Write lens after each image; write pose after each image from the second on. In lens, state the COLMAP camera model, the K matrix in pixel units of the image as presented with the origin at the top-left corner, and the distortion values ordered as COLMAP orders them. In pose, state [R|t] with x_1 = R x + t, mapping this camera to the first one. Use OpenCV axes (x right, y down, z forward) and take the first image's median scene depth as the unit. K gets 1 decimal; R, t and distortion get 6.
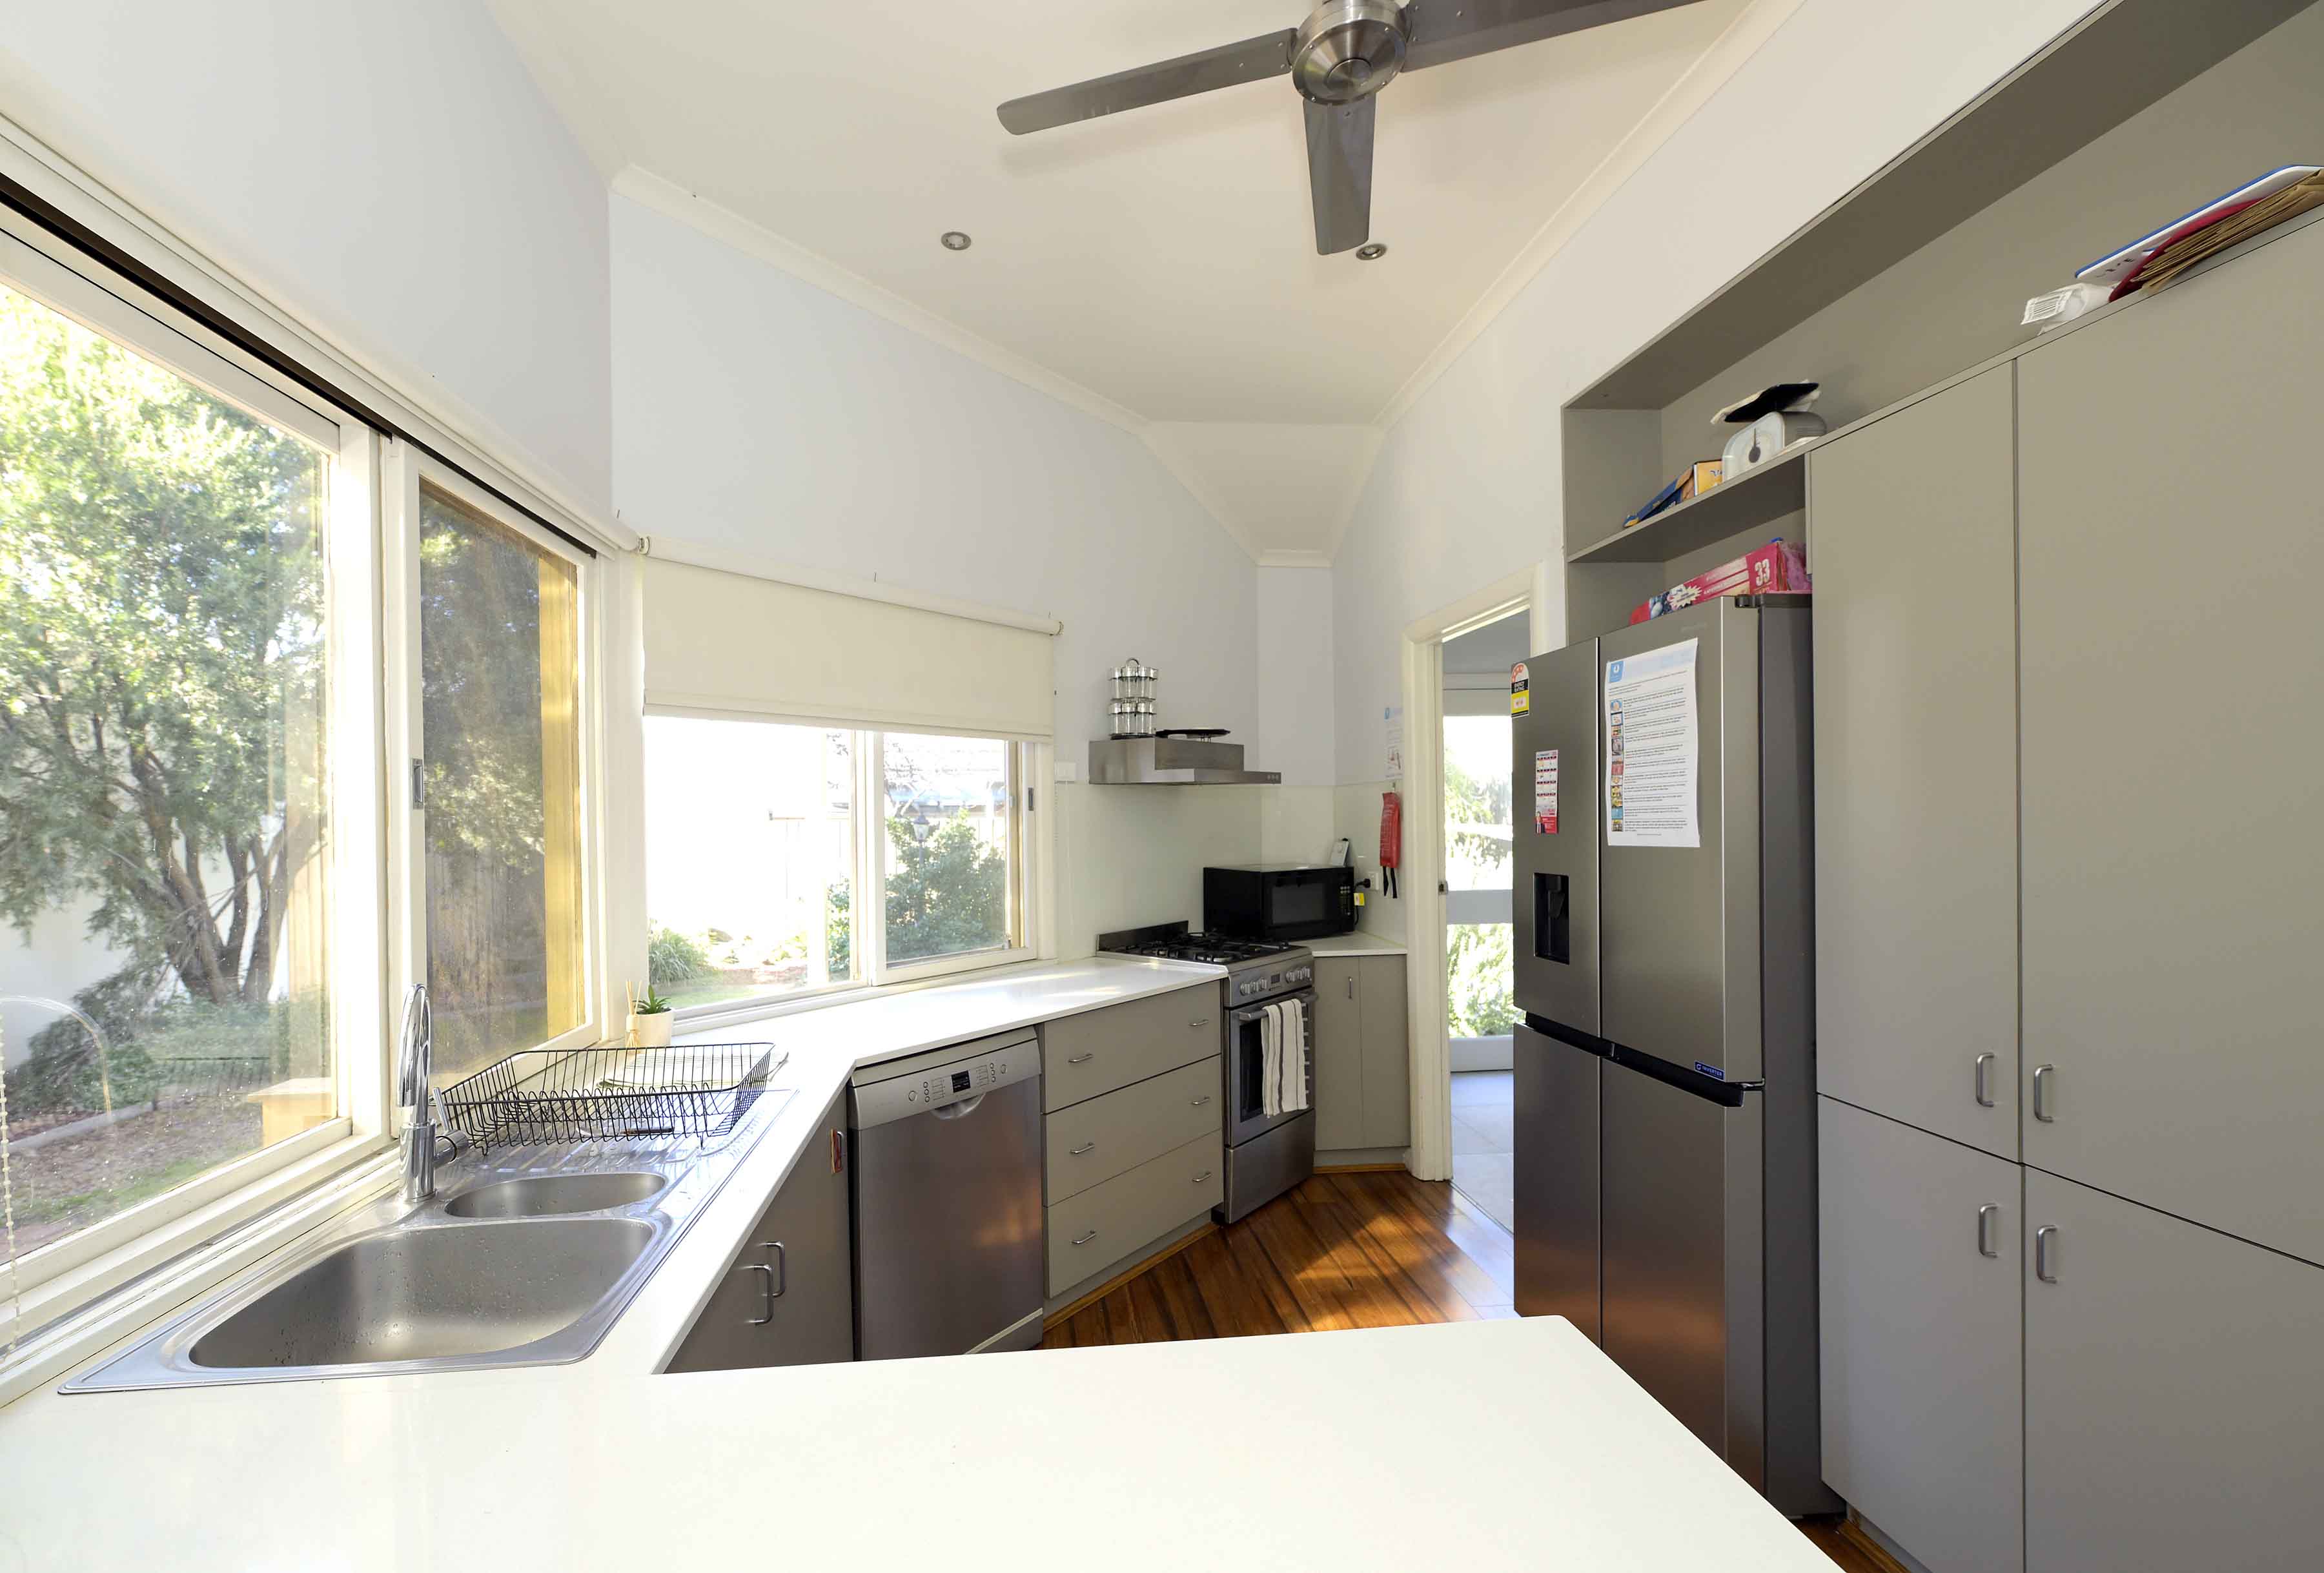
lens RADIAL K [[1224.1, 0, 1162.0], [0, 1224.1, 786.5], [0, 0, 1]] dist [0.269195, 0.000072]
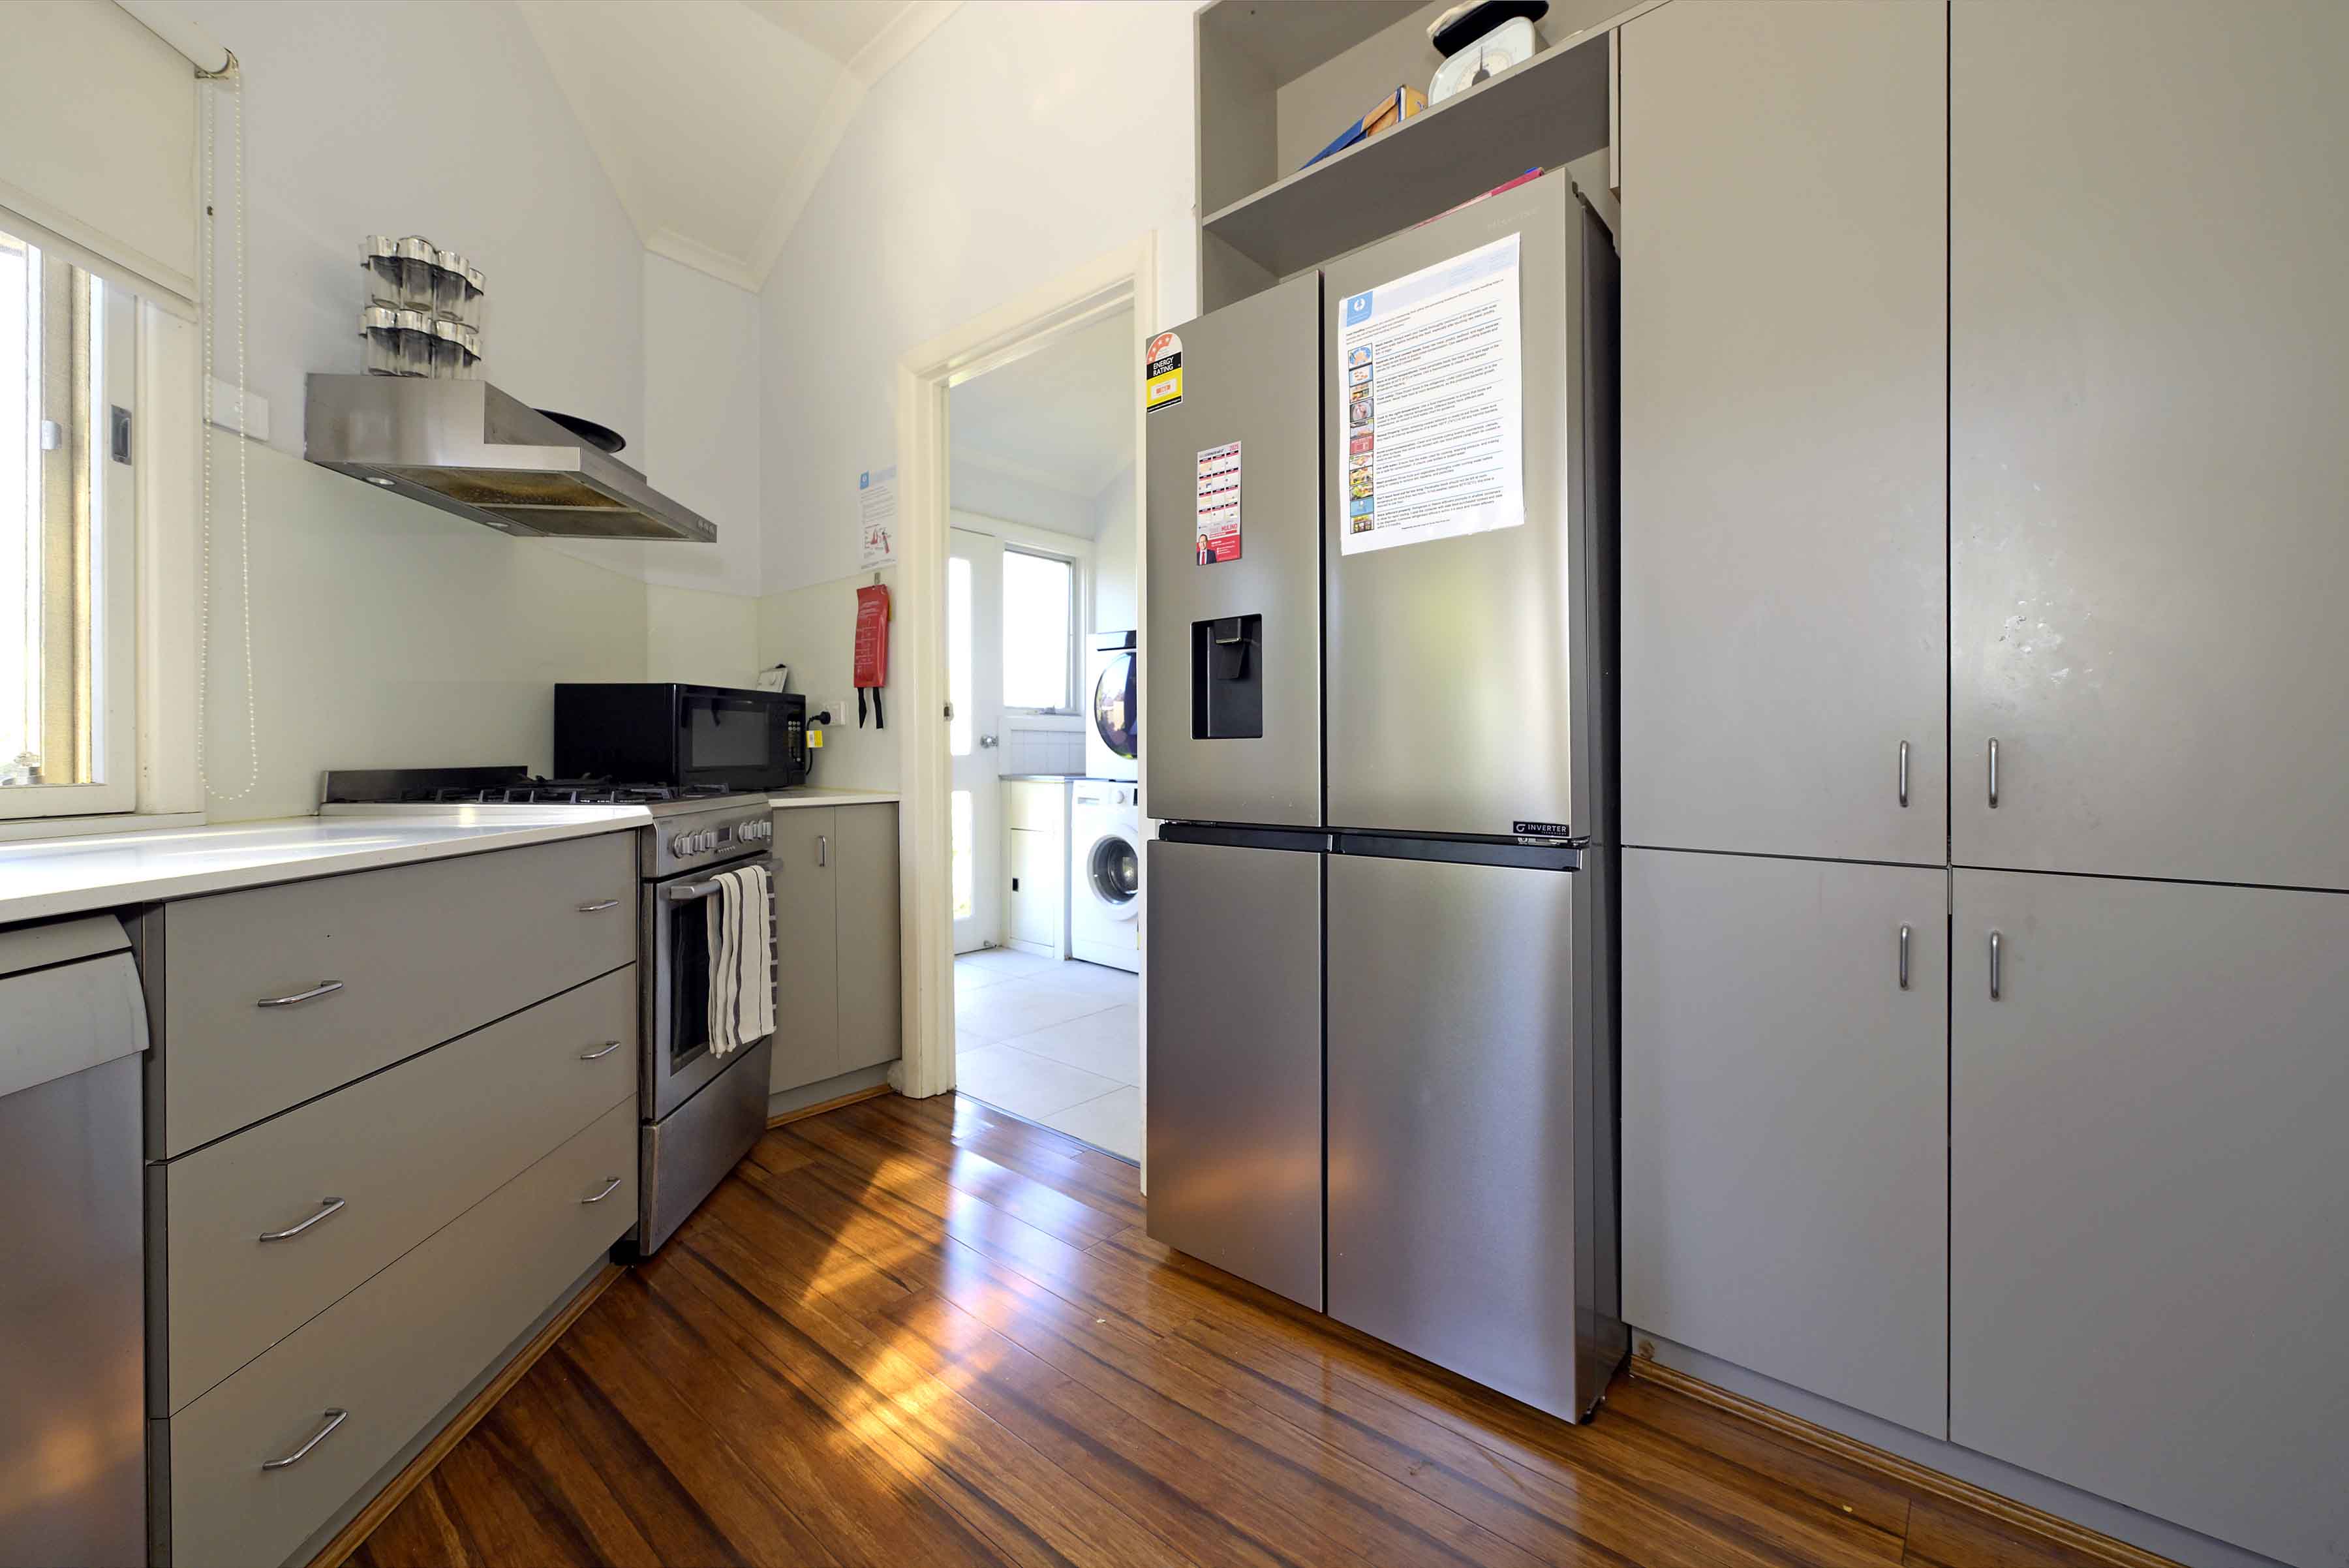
lens RADIAL K [[908.6, 0, 1174.5], [0, 908.6, 784.0], [0, 0, 1]] dist [0.000584, -0.005012]
pose [[0.734683, 0.004223, 0.678397, -0.049635], [0.003555, 0.999943, -0.010075, 0.139428], [-0.678401, 0.009813, 0.734626, 0.533333]]
